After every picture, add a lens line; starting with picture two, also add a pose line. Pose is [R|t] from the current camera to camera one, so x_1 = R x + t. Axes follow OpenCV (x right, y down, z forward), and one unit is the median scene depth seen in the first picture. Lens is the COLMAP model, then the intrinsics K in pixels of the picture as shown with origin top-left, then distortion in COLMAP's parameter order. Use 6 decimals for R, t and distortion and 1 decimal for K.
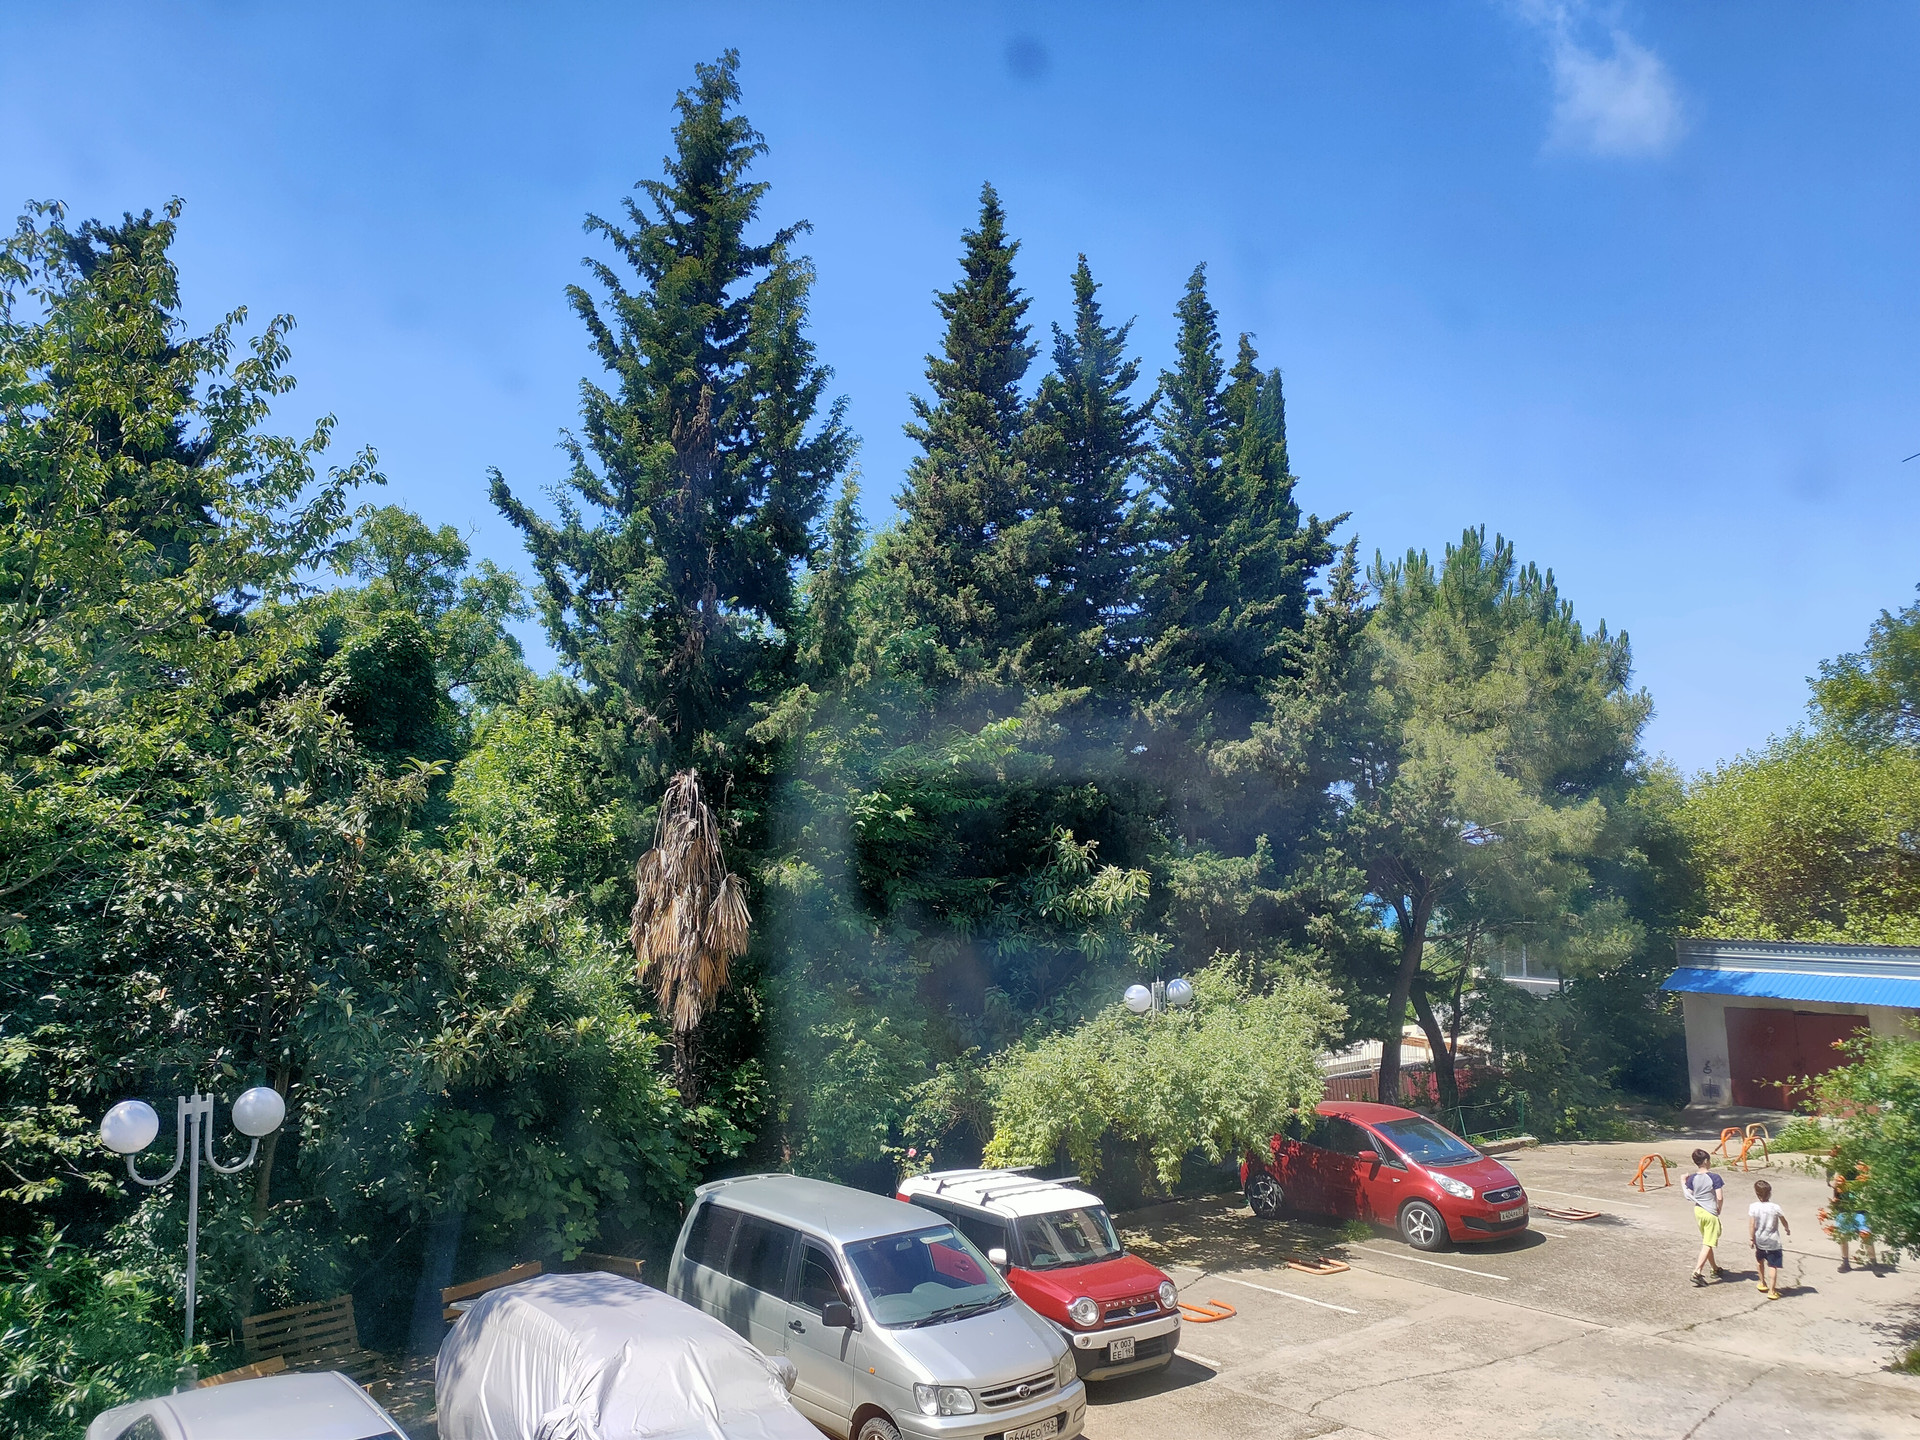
lens RADIAL K [[1476.0, 0, 952.8], [0, 1476.0, 716.9], [0, 0, 1]] dist [0.054948, -0.036445]
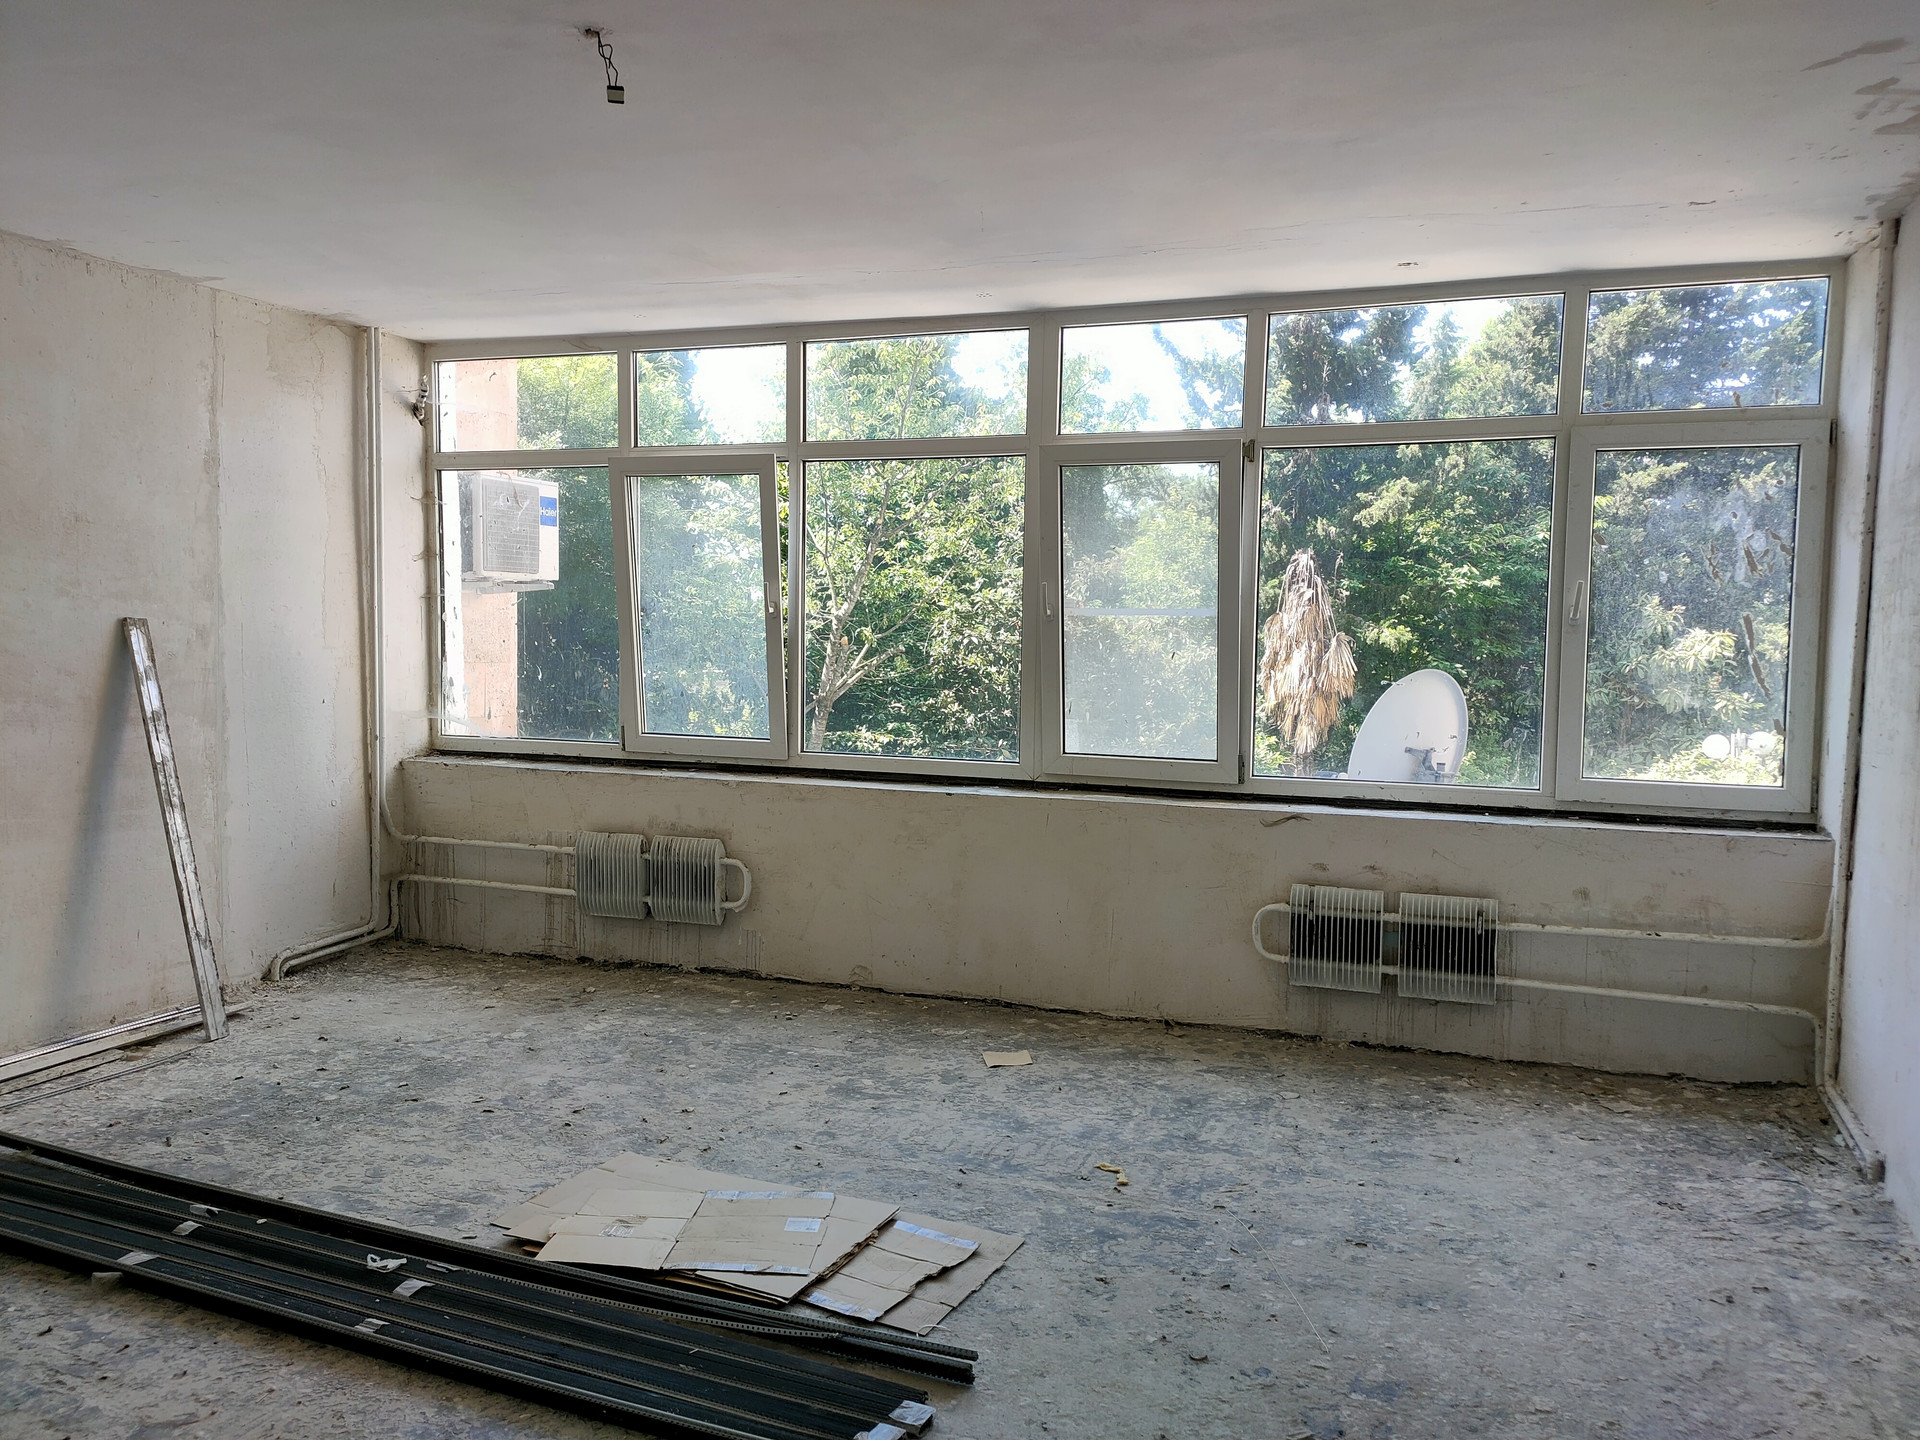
lens RADIAL K [[1476.0, 0, 944.4], [0, 1476.0, 736.7], [0, 0, 1]] dist [0.054948, -0.036445]
pose [[0.922174, 0.029856, -0.385622, 0.025509], [0.033183, 0.987233, 0.155786, -0.012794], [0.385350, -0.156458, 0.909410, -0.266287]]
